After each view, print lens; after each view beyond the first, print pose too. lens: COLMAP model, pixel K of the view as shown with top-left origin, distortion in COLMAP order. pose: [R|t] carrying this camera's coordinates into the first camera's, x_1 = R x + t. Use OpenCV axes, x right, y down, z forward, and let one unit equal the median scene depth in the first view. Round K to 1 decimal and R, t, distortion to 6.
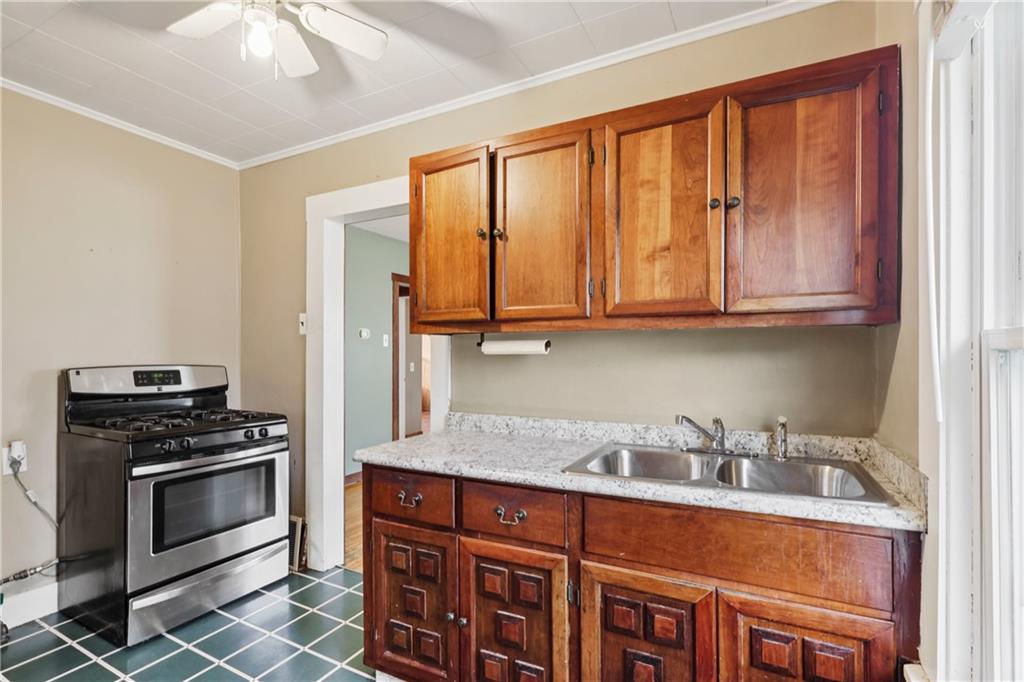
lens RADIAL K [[471.5, 0, 511.1], [0, 471.5, 357.4], [0, 0, 1]] dist [-0.000333, -0.000223]
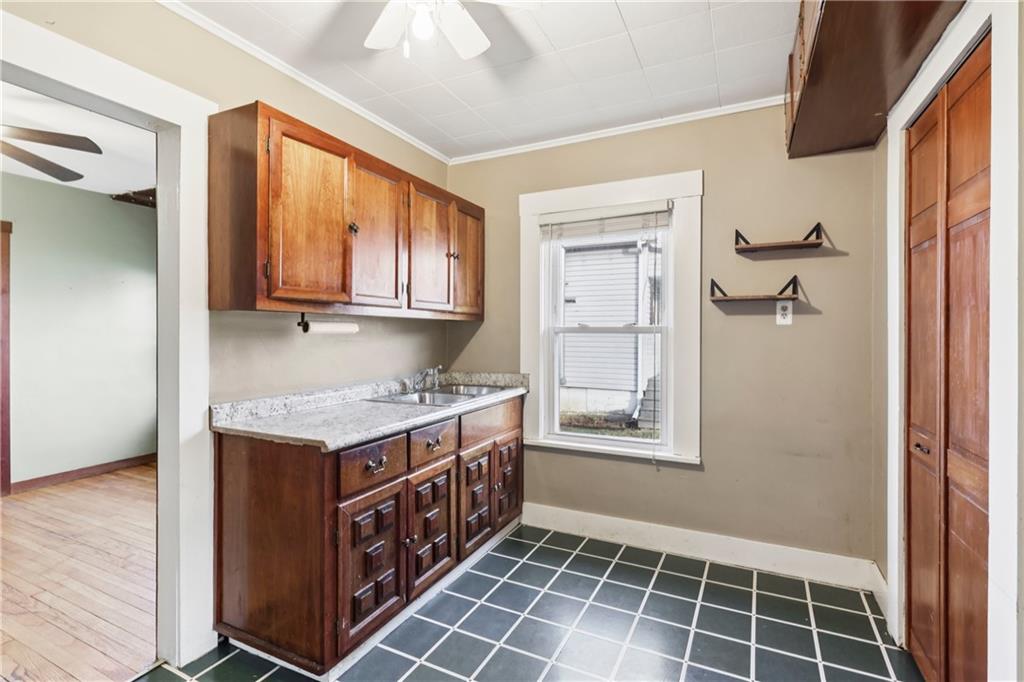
lens RADIAL K [[489.2, 0, 507.9], [0, 489.2, 334.3], [0, 0, 1]] dist [0.000228, -0.000318]
pose [[-0.010369, -0.004546, 0.999936, -0.871360], [0.005895, 0.999972, 0.004608, -0.006358], [-0.999929, 0.005942, -0.010342, 0.449657]]
